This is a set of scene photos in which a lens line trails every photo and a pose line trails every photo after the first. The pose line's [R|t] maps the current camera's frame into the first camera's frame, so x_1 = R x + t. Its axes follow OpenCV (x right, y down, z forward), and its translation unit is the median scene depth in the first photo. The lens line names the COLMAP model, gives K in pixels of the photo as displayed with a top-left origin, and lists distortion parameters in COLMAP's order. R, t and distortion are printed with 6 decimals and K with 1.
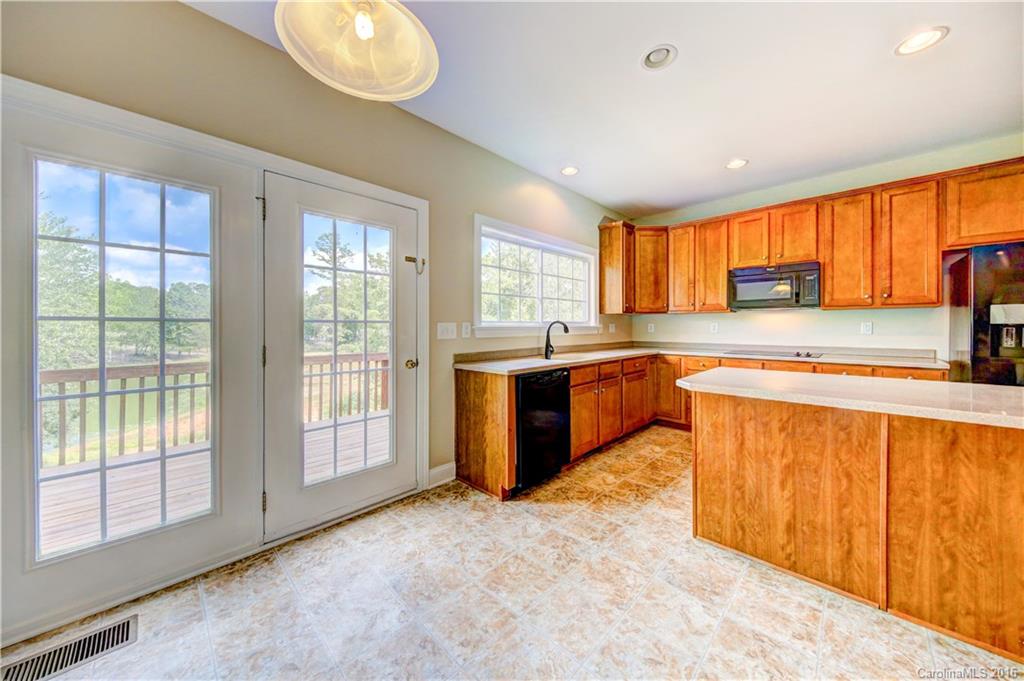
lens RADIAL K [[347.4, 0, 508.5], [0, 347.4, 327.8], [0, 0, 1]] dist [-0.009341, -0.000283]
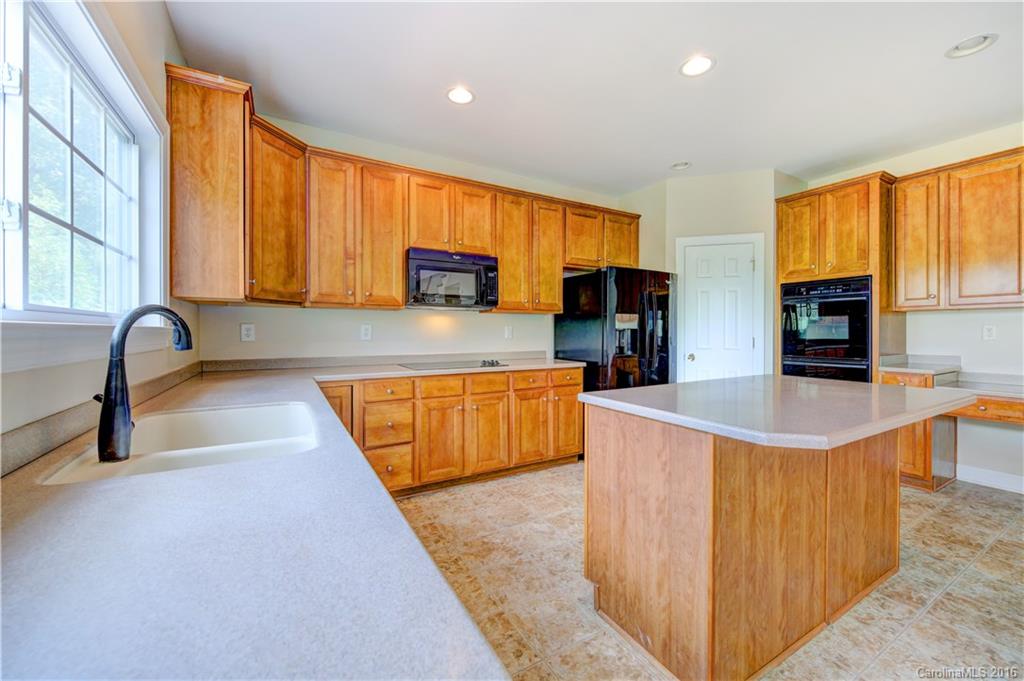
lens RADIAL K [[401.2, 0, 512.6], [0, 401.2, 333.9], [0, 0, 1]] dist [0.005453, -0.001052]
pose [[0.247176, -0.004005, 0.968962, -0.098654], [0.002790, 0.999990, 0.003421, 0.001416], [-0.968967, 0.001858, 0.247185, 0.720189]]
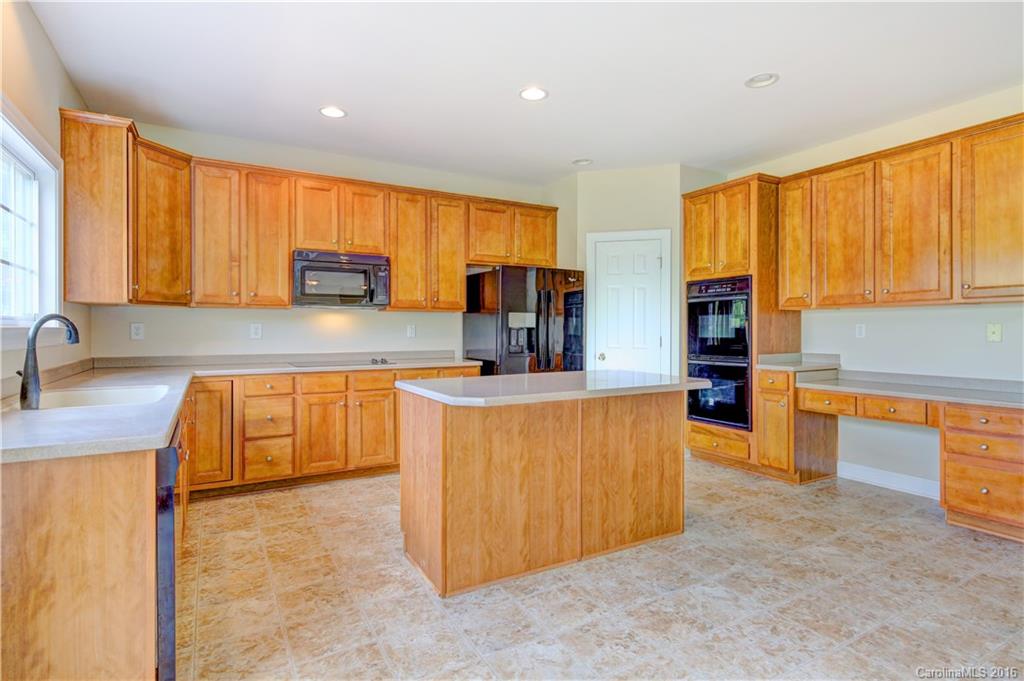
lens RADIAL K [[536.5, 0, 516.2], [0, 536.5, 331.7], [0, 0, 1]] dist [0.012158, -0.000824]
pose [[0.253562, -0.002173, 0.967317, -0.375489], [0.002998, 0.999994, 0.001460, 0.001334], [-0.967315, 0.002530, 0.253567, 0.332722]]
